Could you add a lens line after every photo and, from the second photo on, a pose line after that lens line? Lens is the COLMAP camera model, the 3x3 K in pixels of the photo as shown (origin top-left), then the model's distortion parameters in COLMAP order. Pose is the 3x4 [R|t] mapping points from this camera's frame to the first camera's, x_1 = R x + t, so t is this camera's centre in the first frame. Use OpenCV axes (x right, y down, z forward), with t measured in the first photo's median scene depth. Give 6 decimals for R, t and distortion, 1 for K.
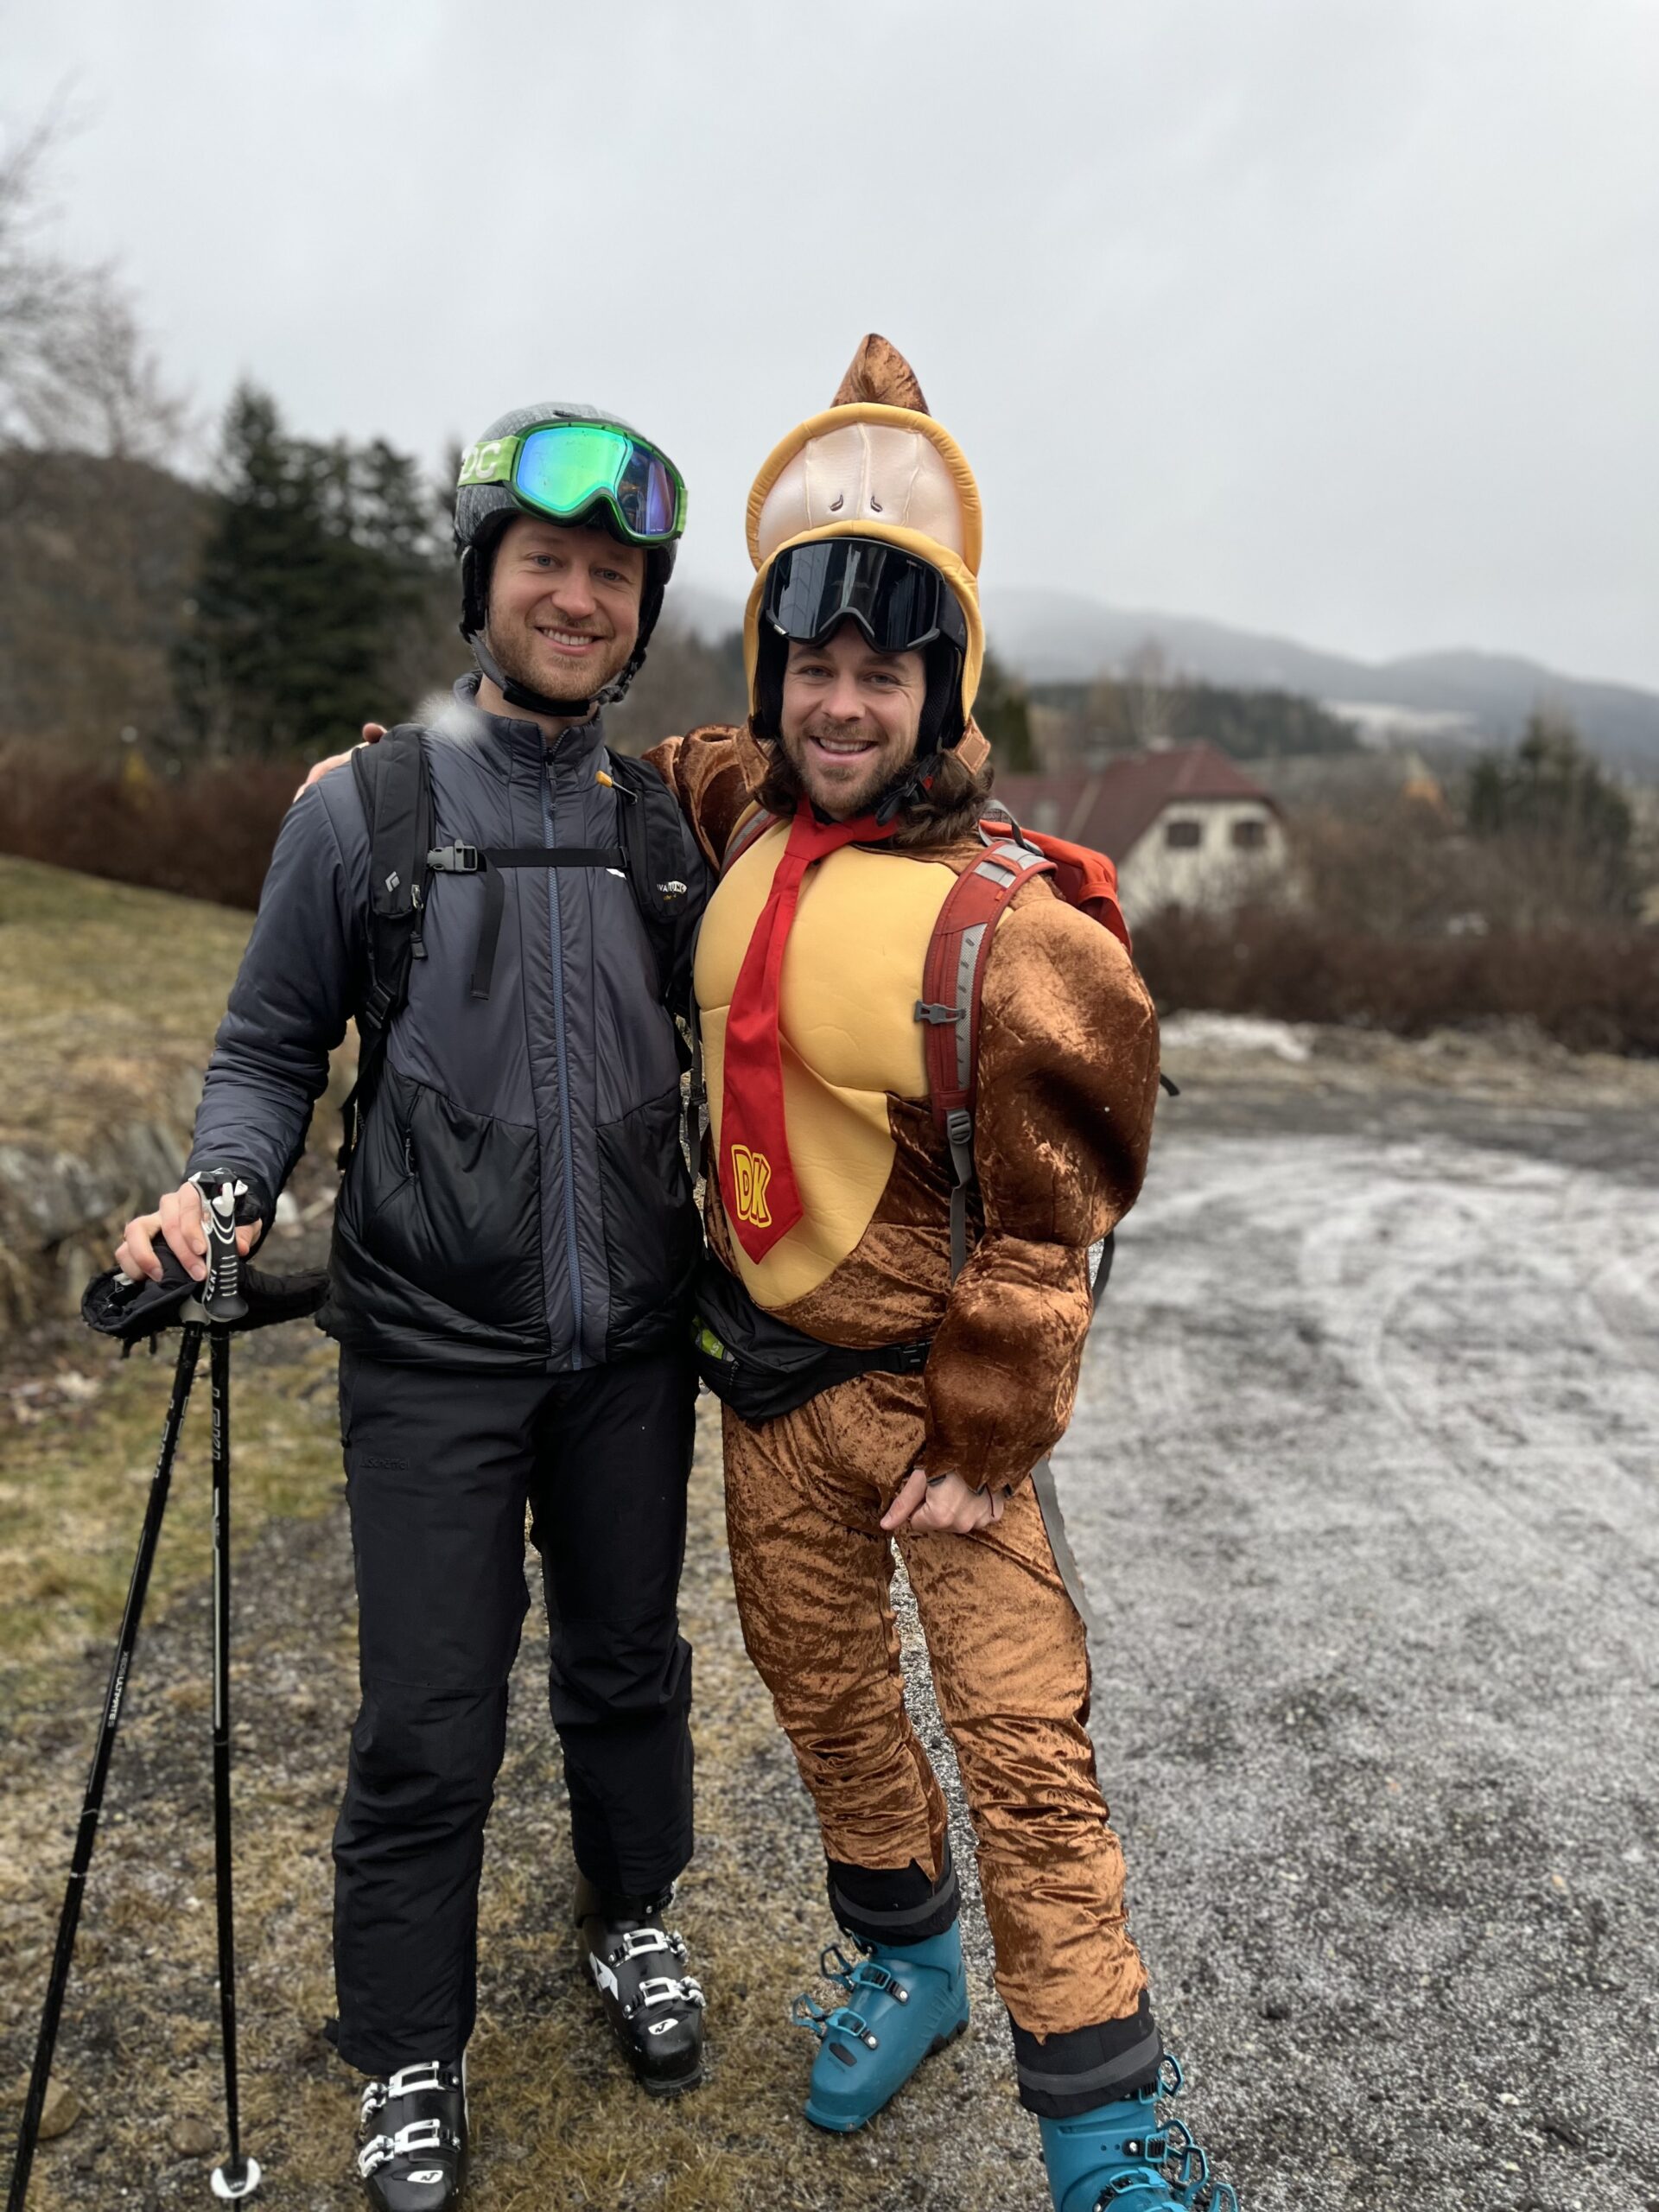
lens RADIAL K [[1708.8, 0, 832.8], [0, 1708.8, 1098.1], [0, 0, 1]] dist [0.045553, -0.033917]
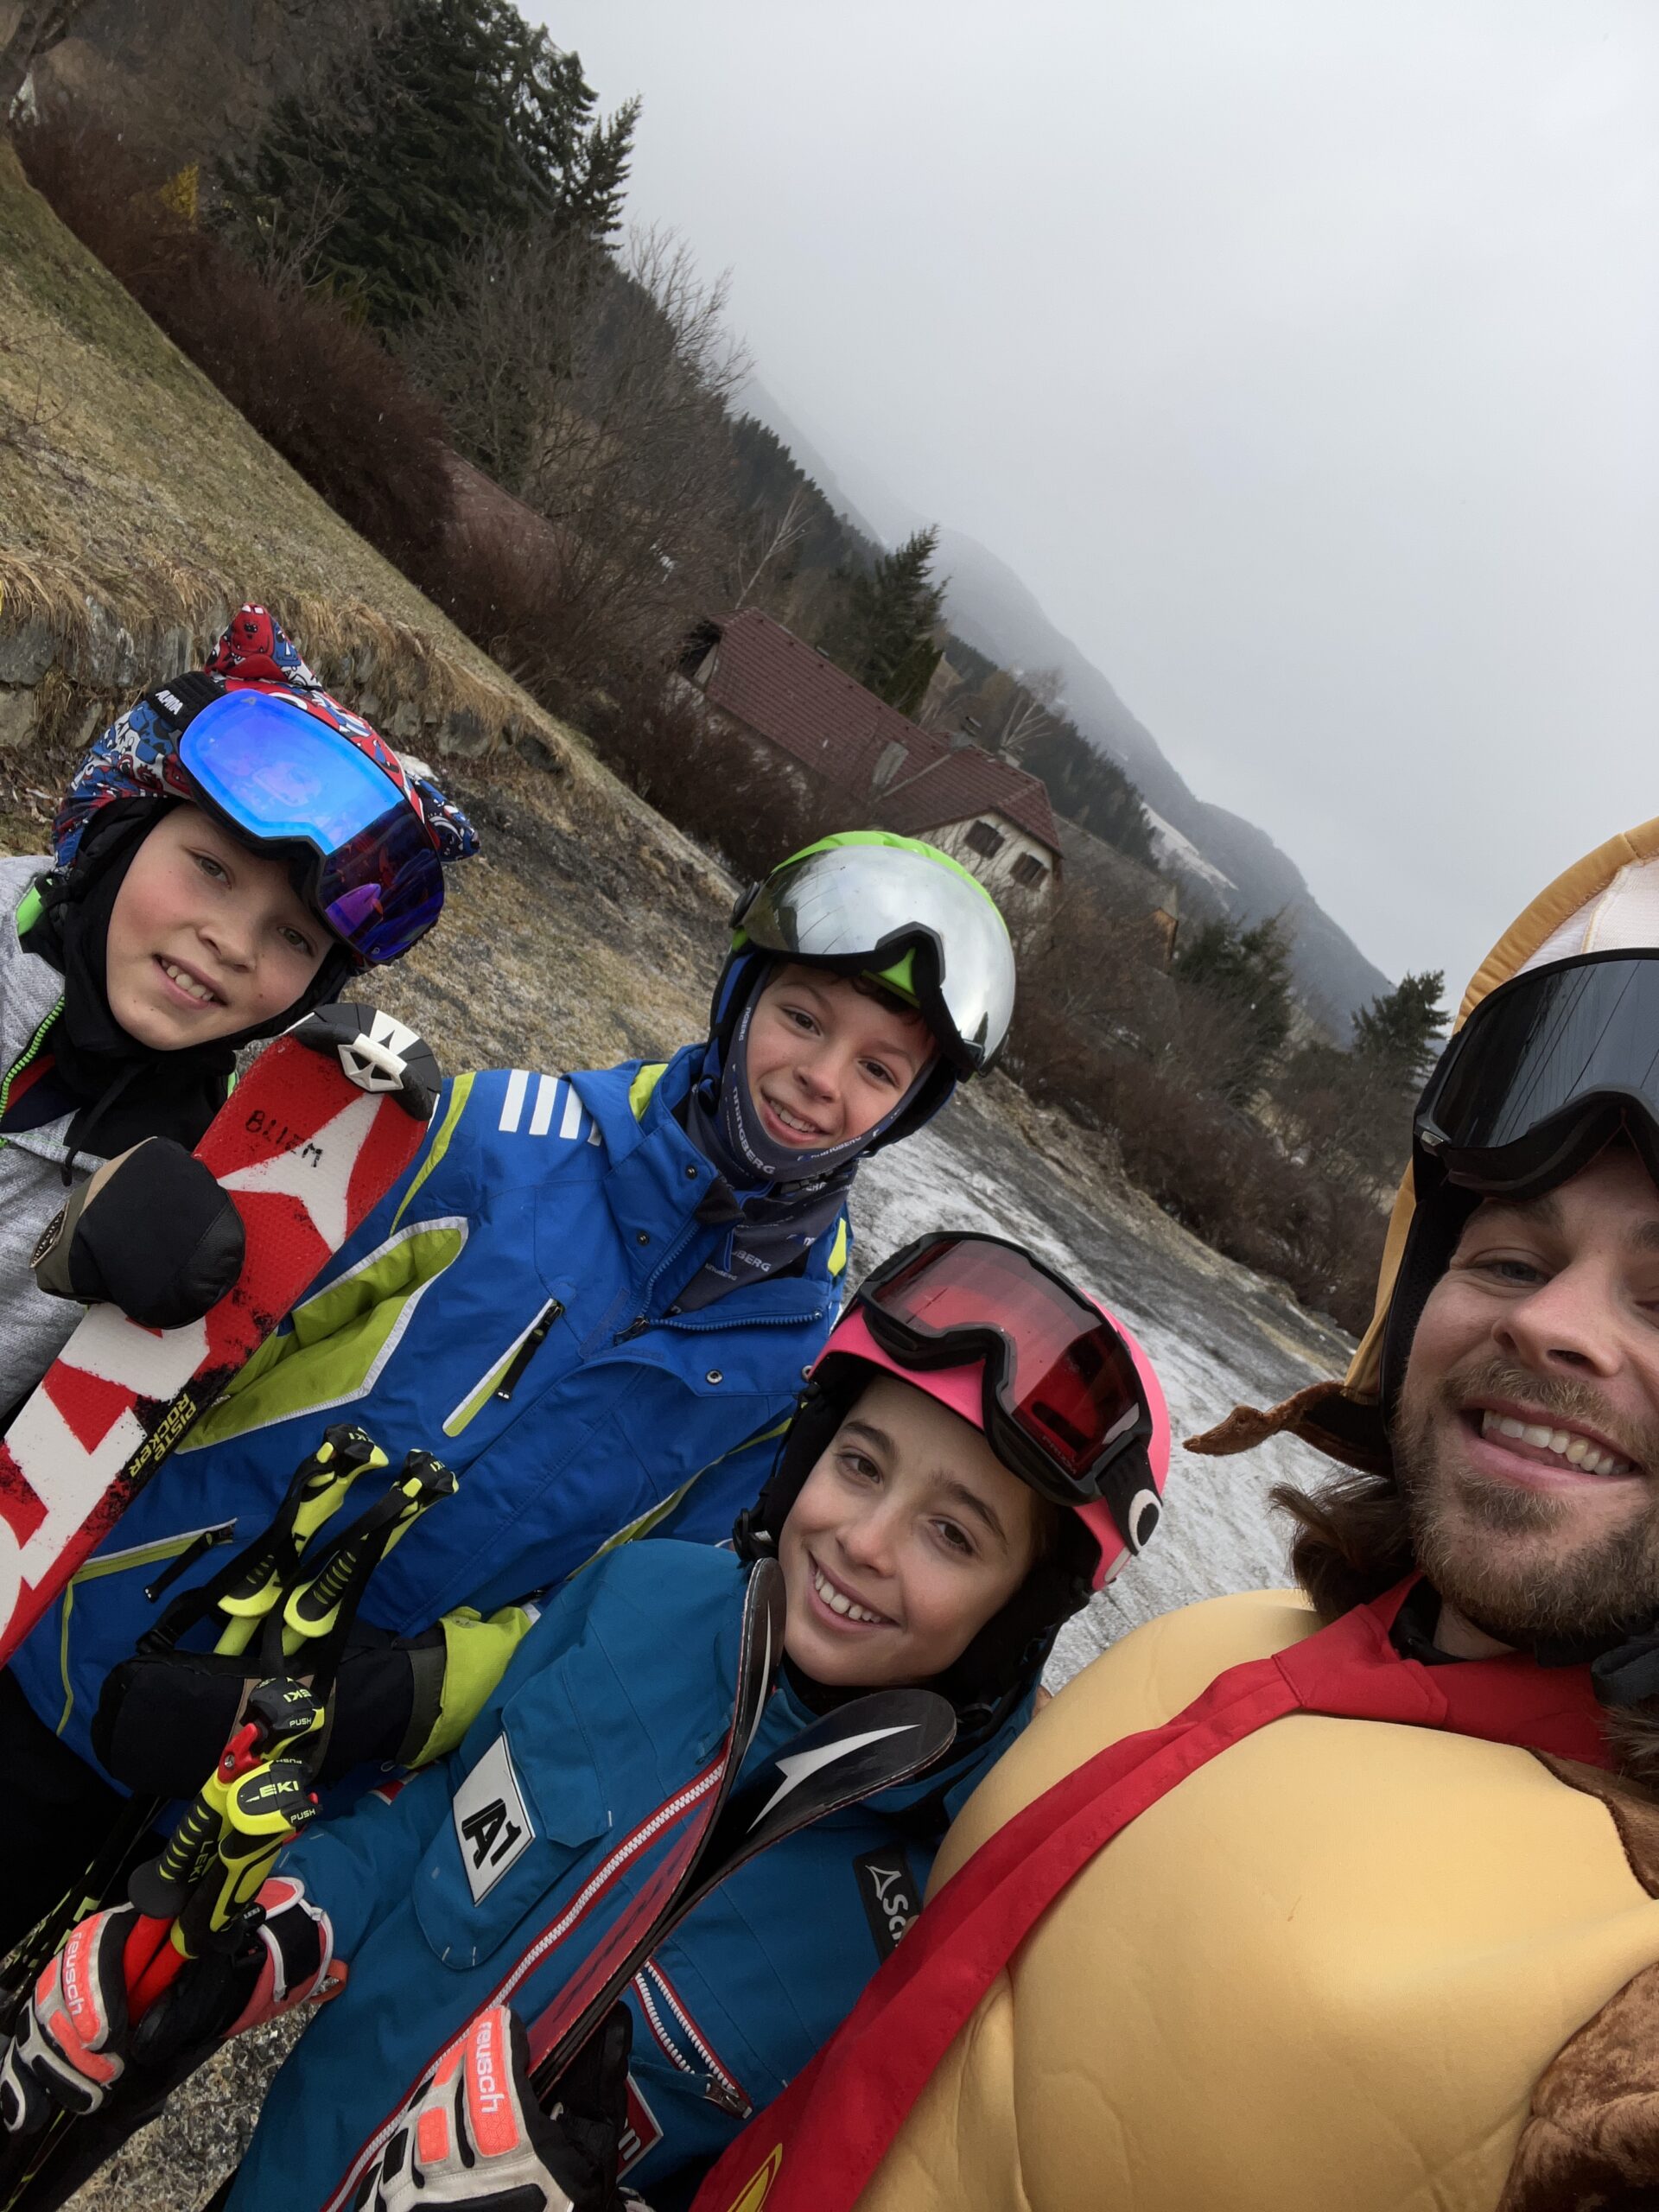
lens RADIAL K [[1543.3, 0, 830.3], [0, 1543.3, 1115.2], [0, 0, 1]] dist [0.014021, -0.002882]
pose [[0.814843, 0.535339, 0.222358, -0.110911], [-0.559149, 0.827044, 0.057883, -0.029108], [-0.152912, -0.171497, 0.973245, -0.248905]]
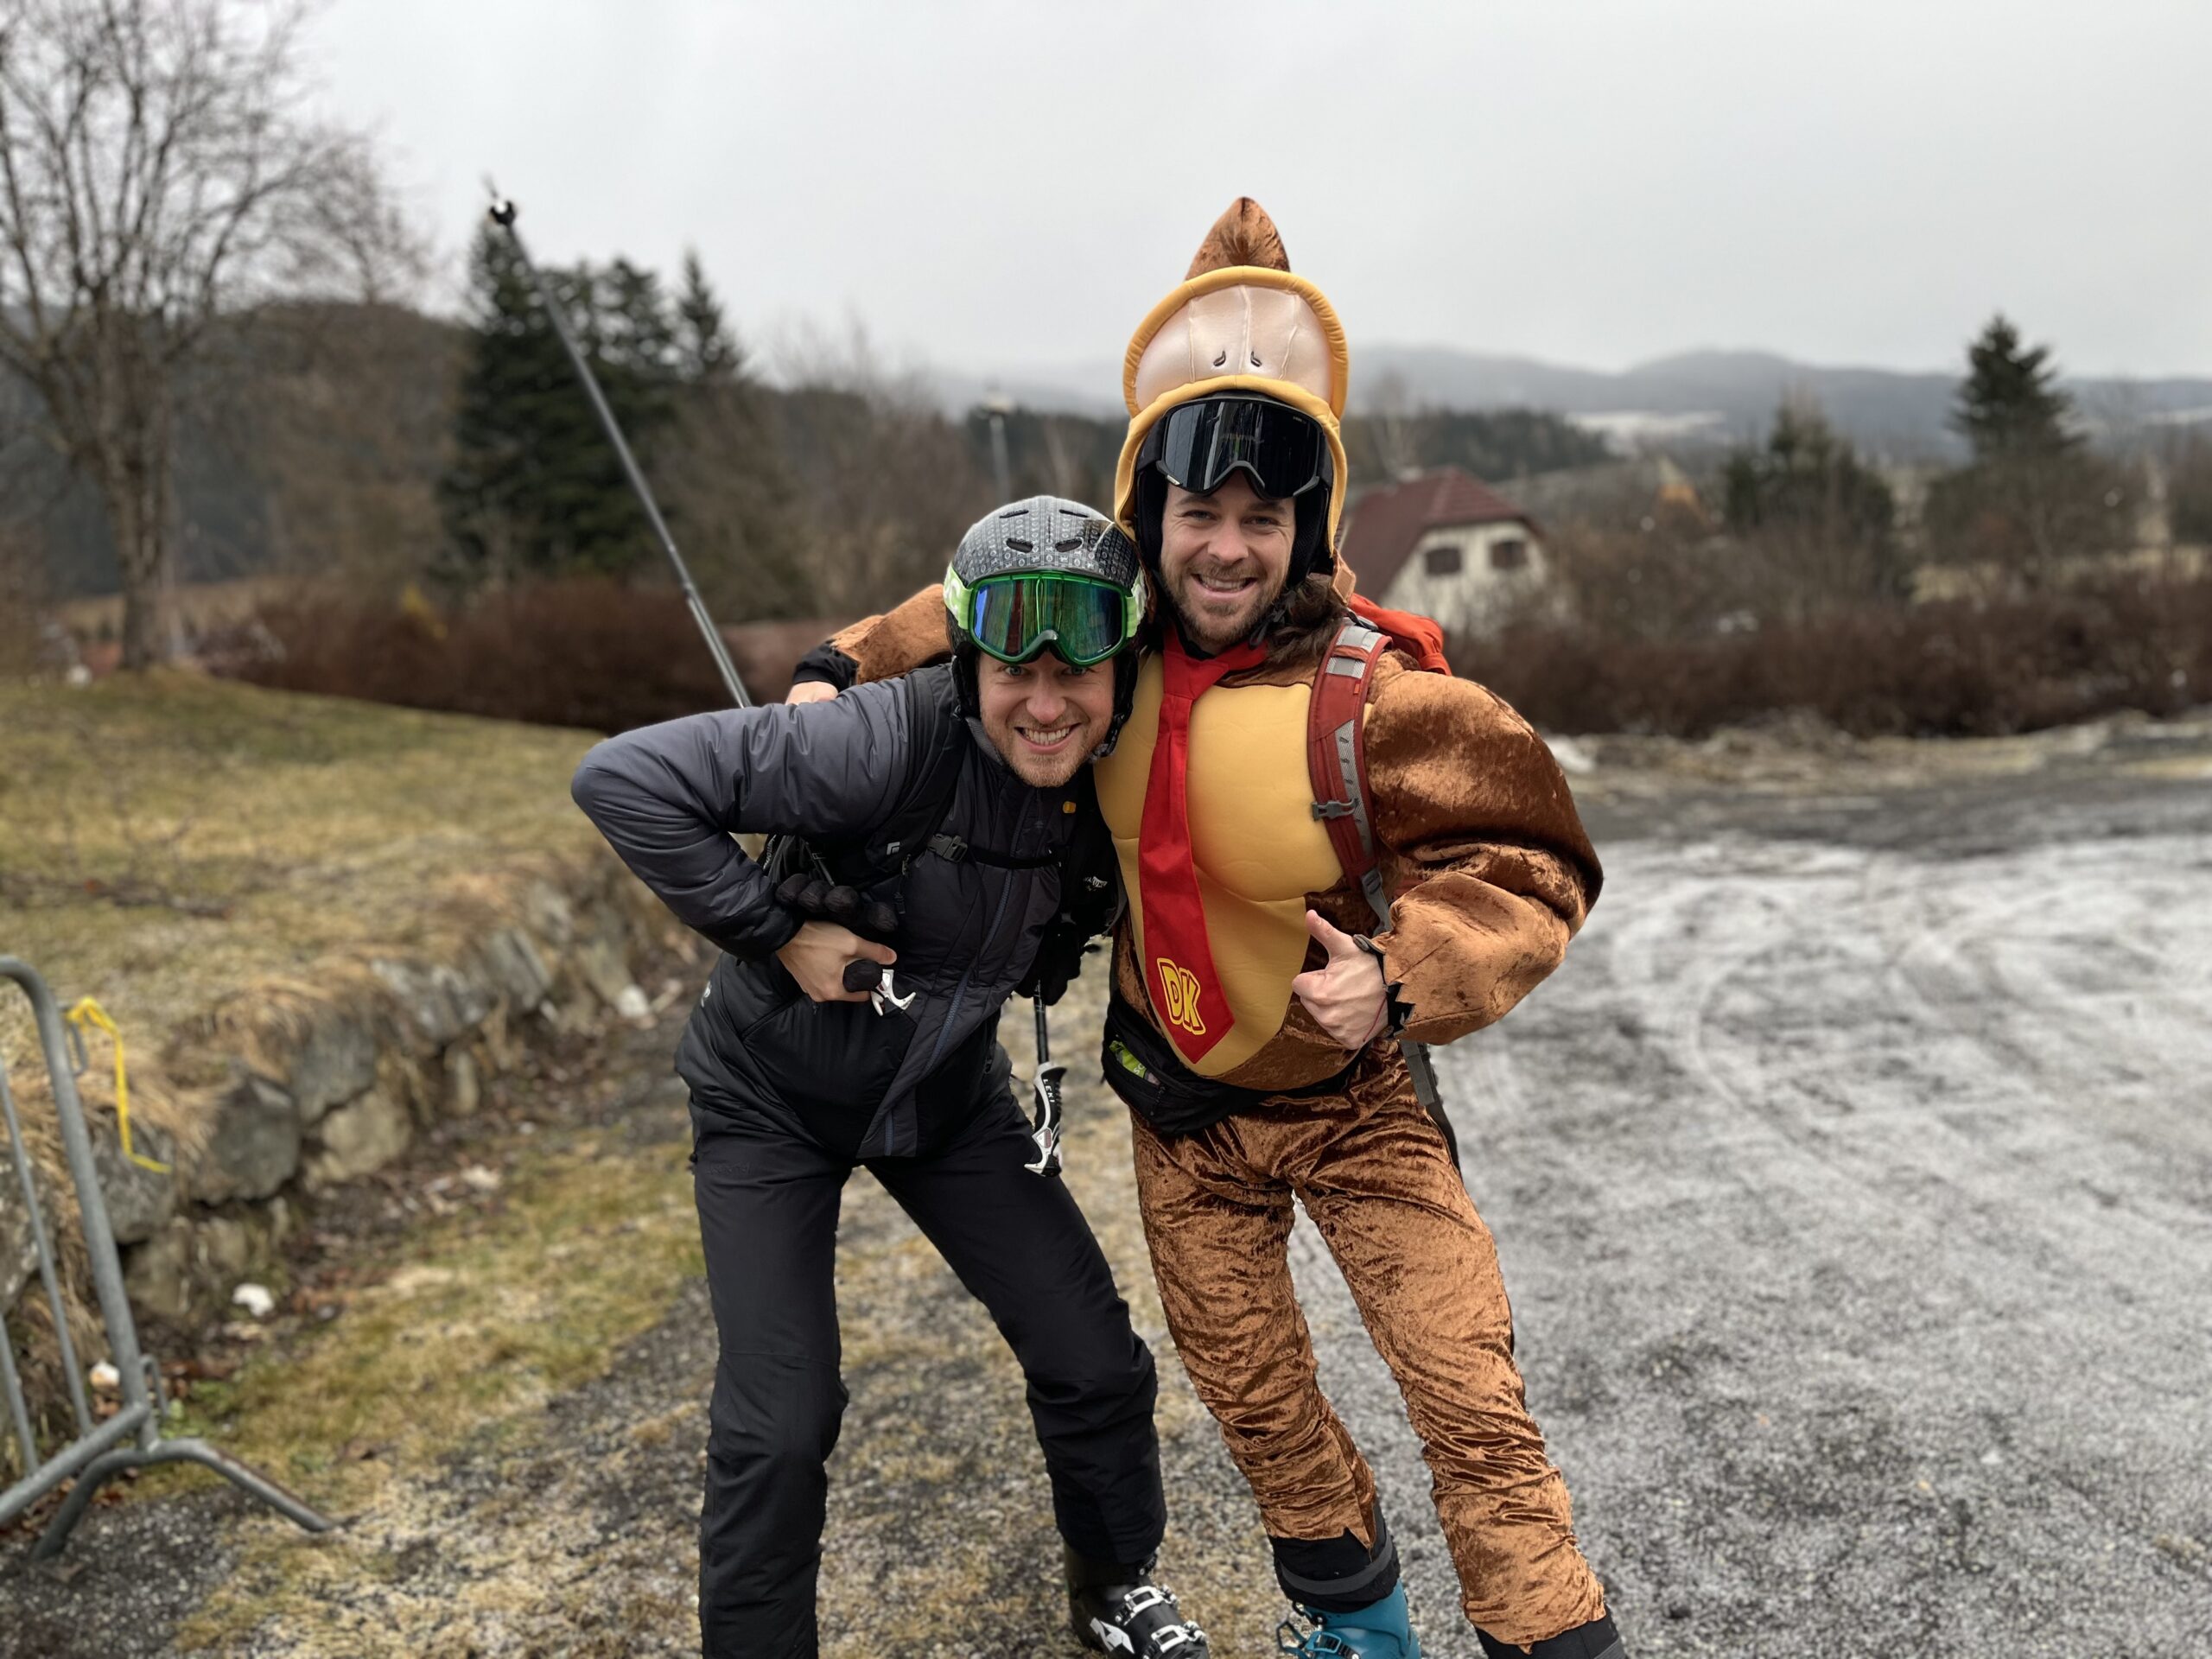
lens RADIAL K [[1708.8, 0, 1063.2], [0, 1708.8, 804.1], [0, 0, 1]] dist [0.045553, -0.033917]
pose [[0.994970, -0.096179, -0.027996, -0.025965], [0.095221, 0.994883, -0.033765, 0.006058], [0.031101, 0.030930, 0.999038, -0.064196]]
